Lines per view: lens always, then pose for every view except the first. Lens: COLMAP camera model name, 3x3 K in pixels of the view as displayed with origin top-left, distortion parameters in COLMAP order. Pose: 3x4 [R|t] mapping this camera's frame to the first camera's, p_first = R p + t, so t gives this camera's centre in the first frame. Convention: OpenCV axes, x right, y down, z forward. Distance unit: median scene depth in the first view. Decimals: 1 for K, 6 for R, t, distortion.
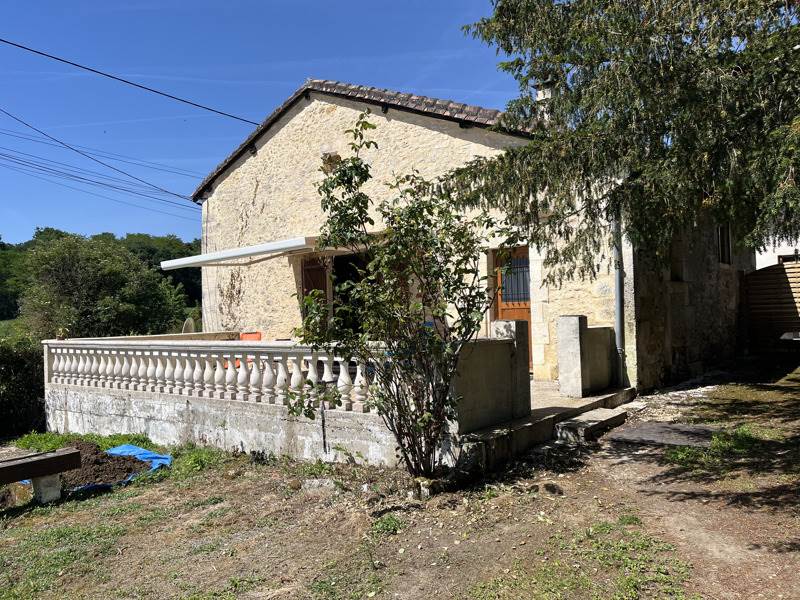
lens RADIAL K [[623.0, 0, 400.0], [0, 623.0, 300.0], [0, 0, 1]] dist [0.031169, -0.005975]
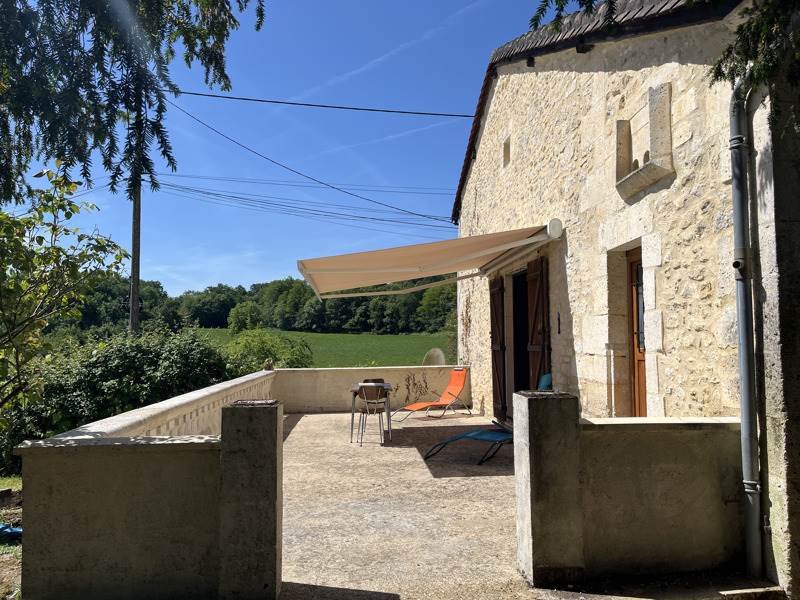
lens RADIAL K [[623.0, 0, 400.0], [0, 623.0, 300.0], [0, 0, 1]] dist [0.031169, -0.005975]
pose [[0.682285, -0.017511, -0.730877, 0.493548], [-0.007740, 0.999484, -0.031172, -0.023077], [0.731046, 0.026925, 0.681797, 0.559949]]
